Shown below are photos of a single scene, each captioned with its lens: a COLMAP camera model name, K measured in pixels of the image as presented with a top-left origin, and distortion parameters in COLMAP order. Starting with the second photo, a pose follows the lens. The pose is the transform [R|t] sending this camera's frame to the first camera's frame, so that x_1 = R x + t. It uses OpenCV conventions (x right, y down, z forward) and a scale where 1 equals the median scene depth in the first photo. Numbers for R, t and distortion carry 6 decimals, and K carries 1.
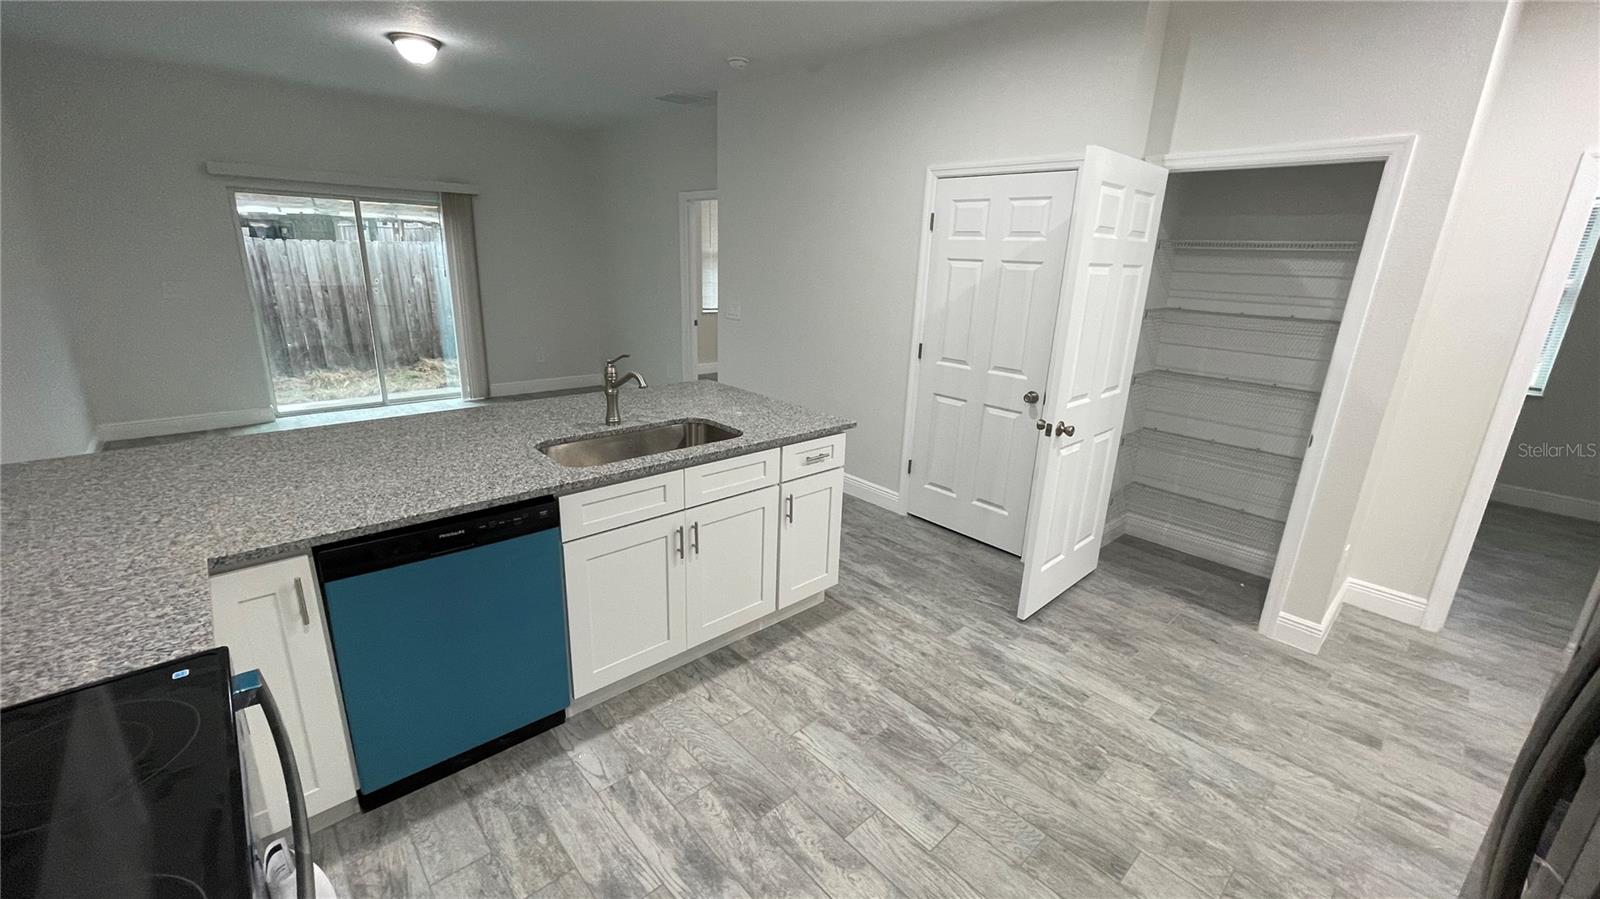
lens RADIAL K [[646.7, 0, 805.0], [0, 646.7, 441.9], [0, 0, 1]] dist [-0.001084, -0.000003]
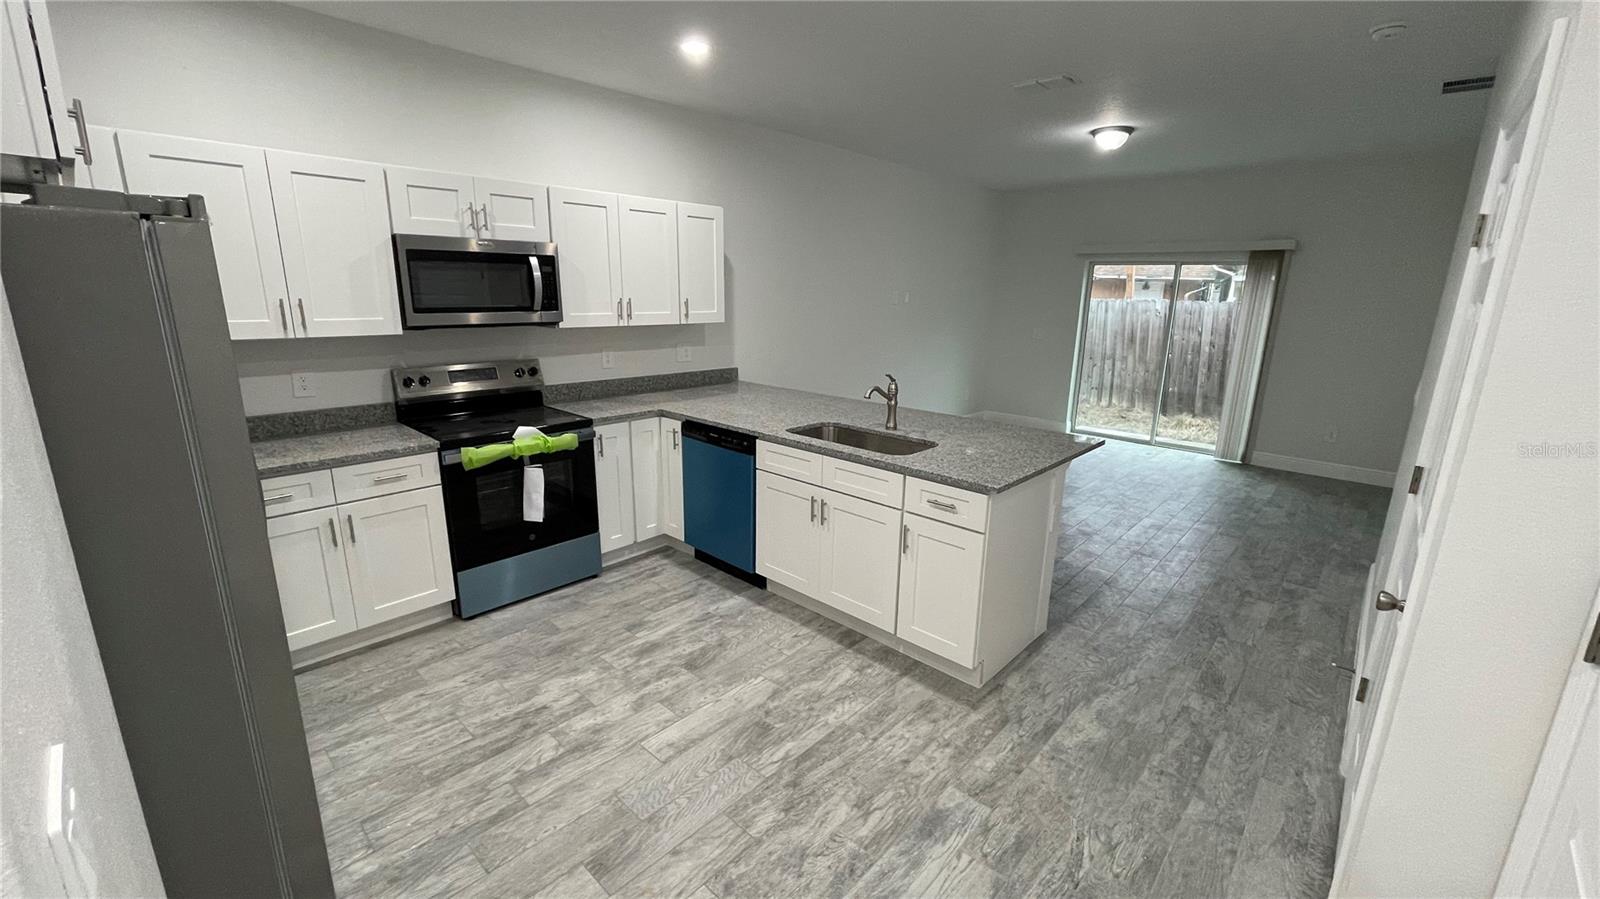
lens RADIAL K [[646.7, 0, 805.0], [0, 646.7, 441.9], [0, 0, 1]] dist [-0.001084, -0.000003]
pose [[0.087966, 0.199535, -0.975934, 0.645740], [-0.298451, 0.940004, 0.165288, -0.112894], [0.950363, 0.276729, 0.142240, 0.460778]]
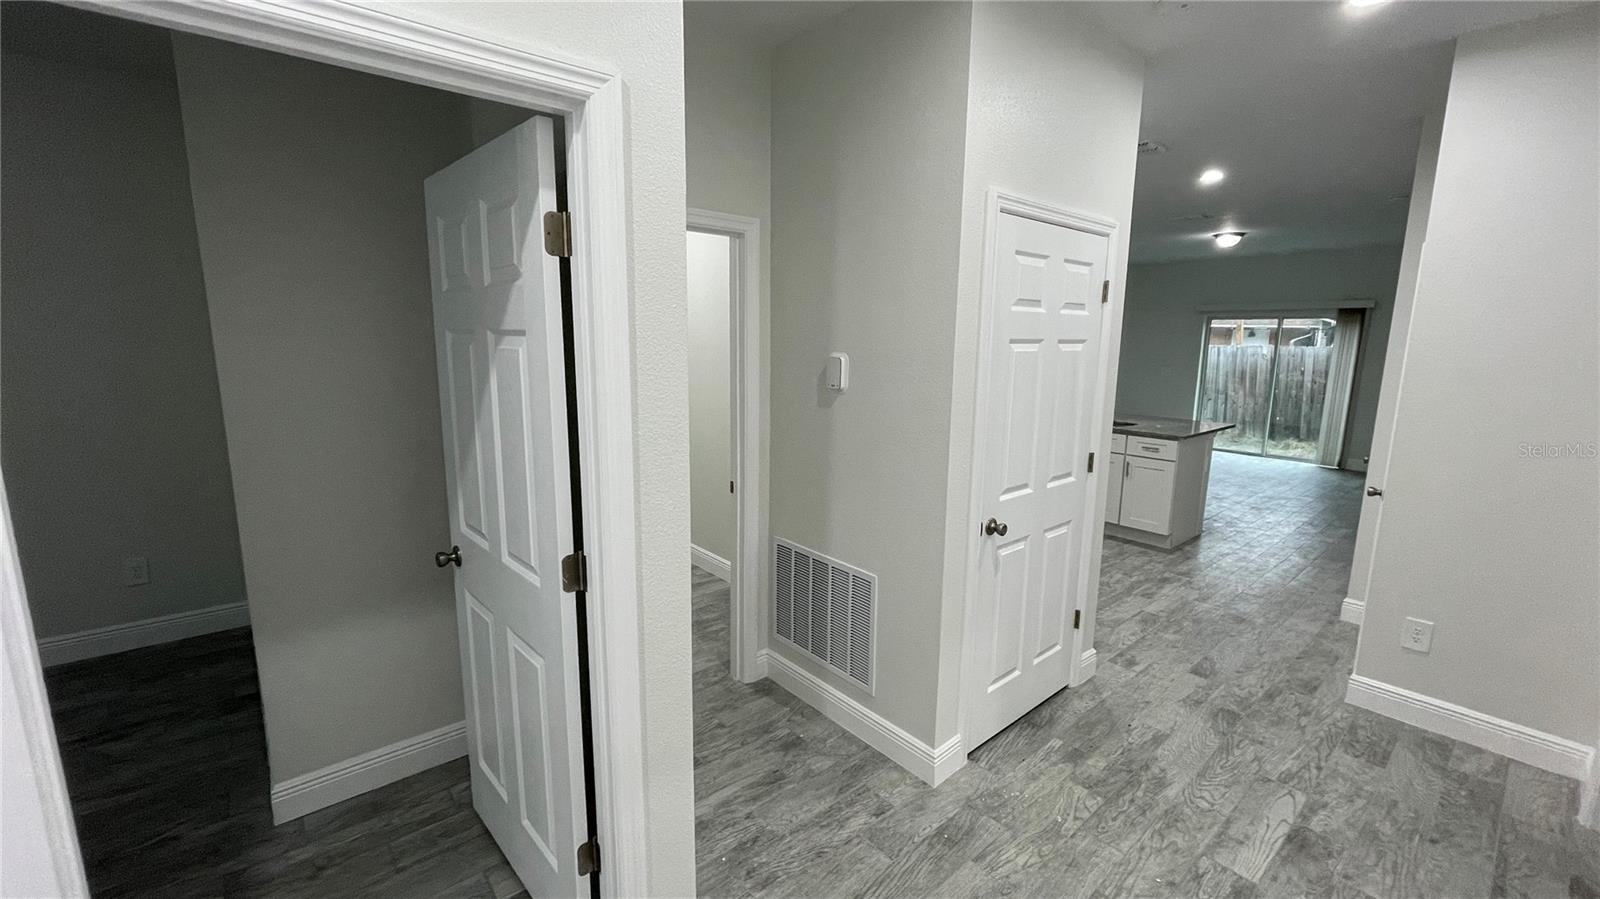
lens RADIAL K [[641.2, 0, 799.9], [0, 641.2, 441.6], [0, 0, 1]] dist [-0.003959, -0.000290]
pose [[-0.042678, 0.129049, -0.990719, 1.336893], [-0.295031, 0.945773, 0.135903, 0.037412], [0.954534, 0.298093, -0.002290, 0.026066]]
